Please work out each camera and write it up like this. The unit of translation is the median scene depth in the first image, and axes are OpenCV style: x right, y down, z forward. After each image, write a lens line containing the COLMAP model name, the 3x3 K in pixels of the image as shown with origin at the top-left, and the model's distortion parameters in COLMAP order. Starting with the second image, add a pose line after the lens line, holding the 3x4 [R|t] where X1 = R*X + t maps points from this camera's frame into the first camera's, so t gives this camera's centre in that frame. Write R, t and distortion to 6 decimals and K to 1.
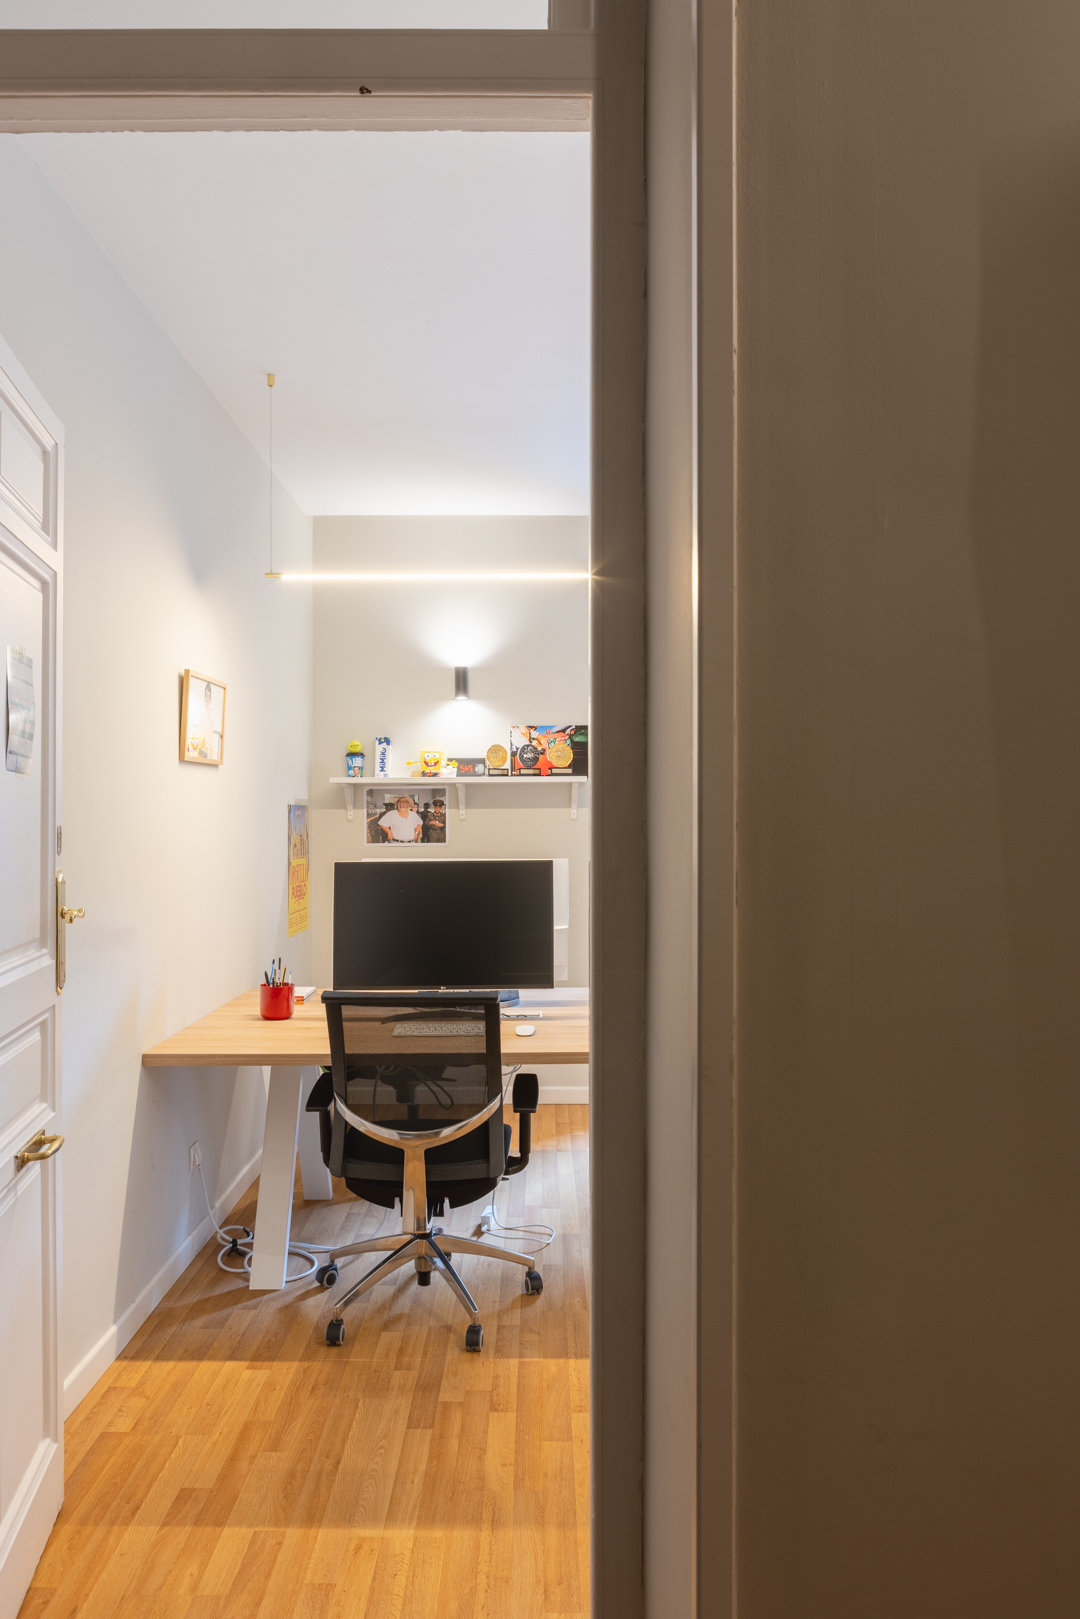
lens RADIAL K [[1115.3, 0, 538.5], [0, 1115.3, 822.3], [0, 0, 1]] dist [-0.016581, -0.003006]
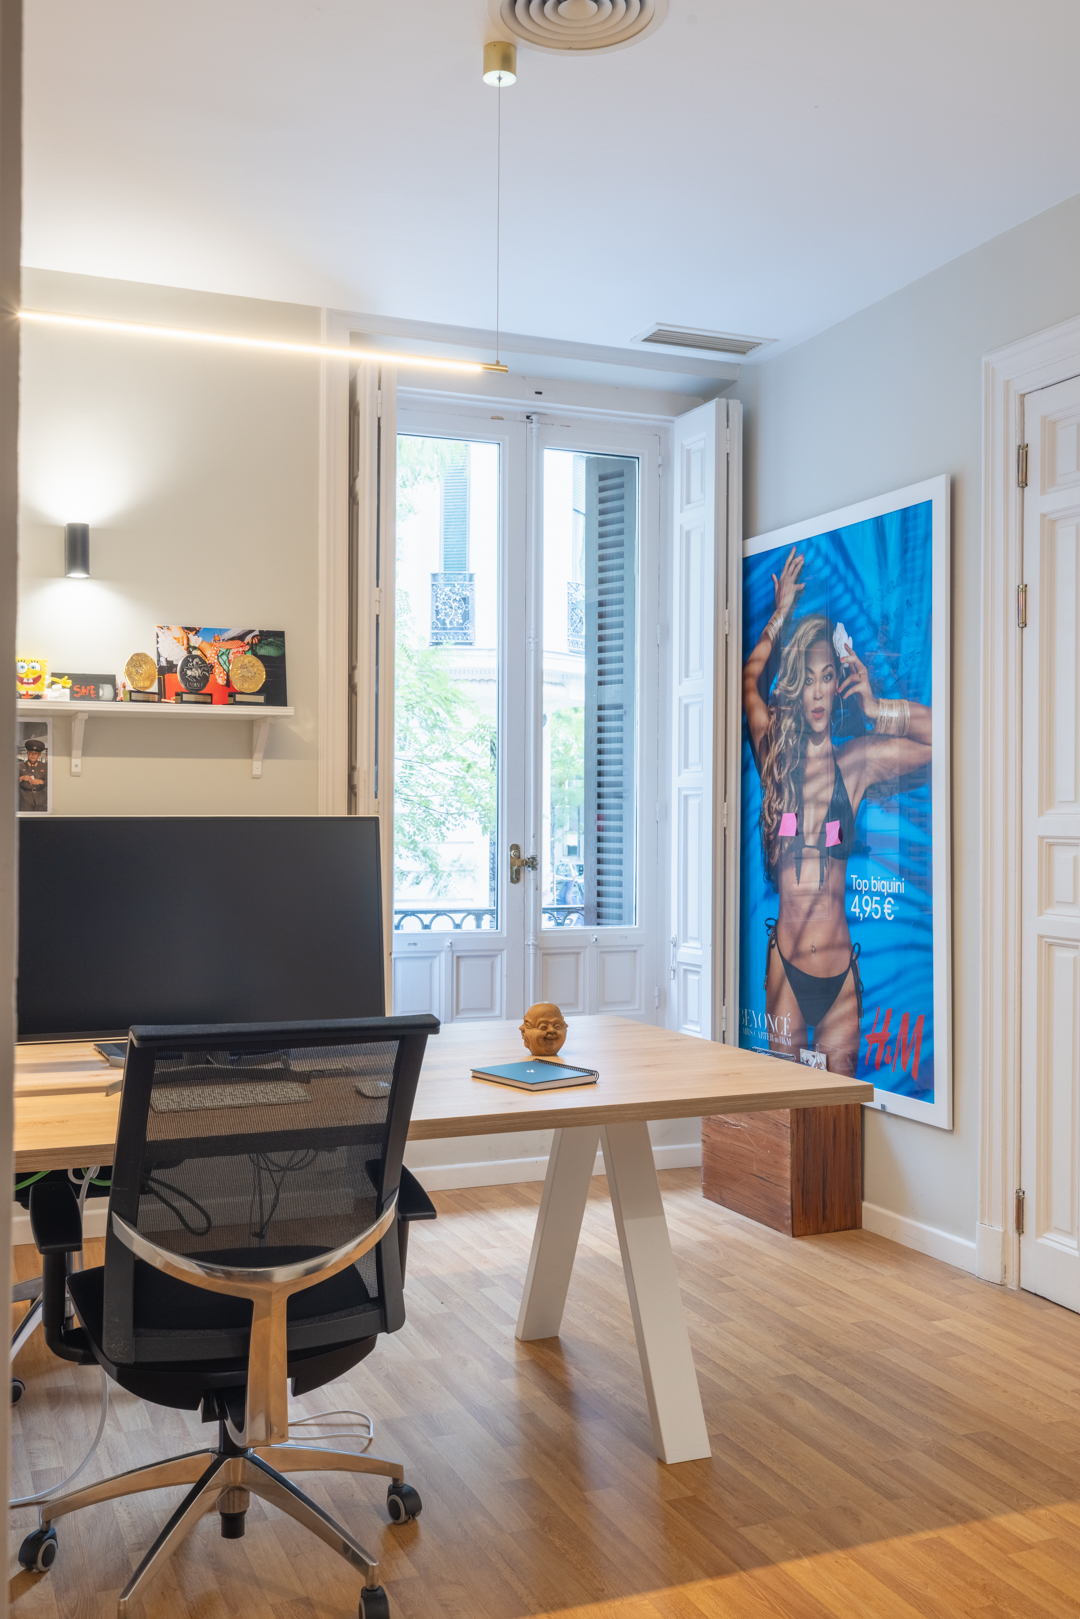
lens RADIAL K [[1569.7, 0, 535.2], [0, 1569.7, 807.9], [0, 0, 1]] dist [0.002820, 0.000000]
pose [[0.925184, 0.009854, 0.379390, -0.163172], [-0.004647, 0.999882, -0.014637, 0.028109], [-0.379490, 0.011779, 0.925121, 0.105708]]
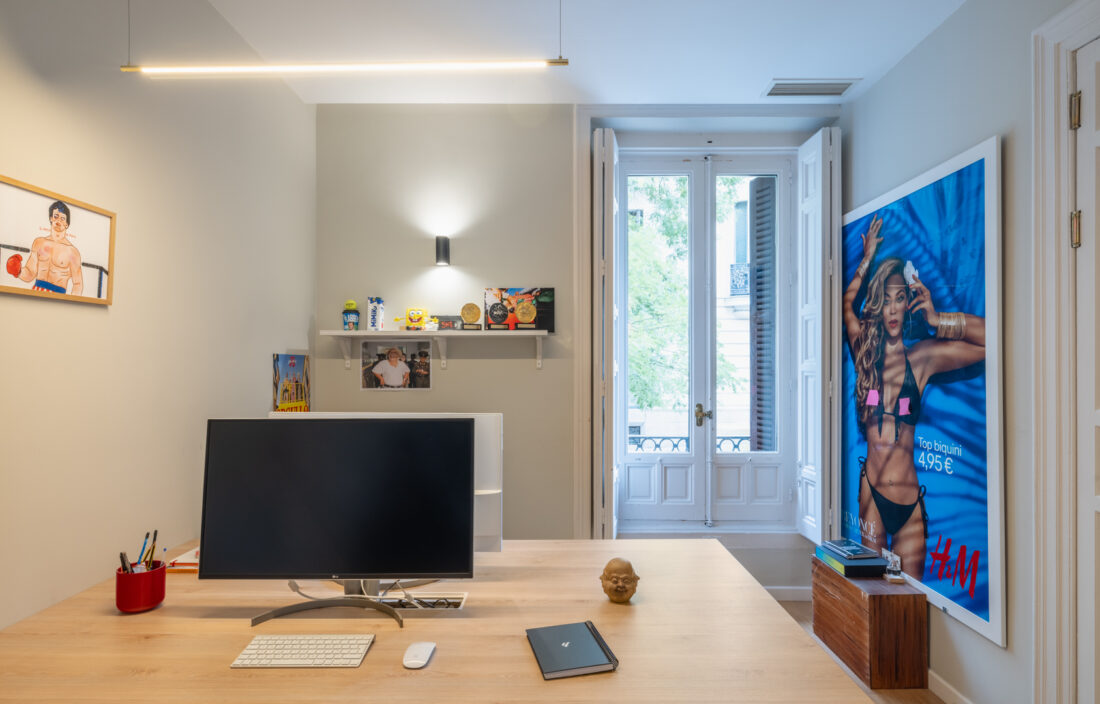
lens RADIAL K [[590.5, 0, 550.0], [0, 590.5, 362.7], [0, 0, 1]] dist [-0.002724, 0.000529]
pose [[0.999966, 0.003333, -0.007567, 0.048333], [-0.003421, 0.999928, -0.011524, -0.001441], [0.007528, 0.011549, 0.999905, 0.384717]]
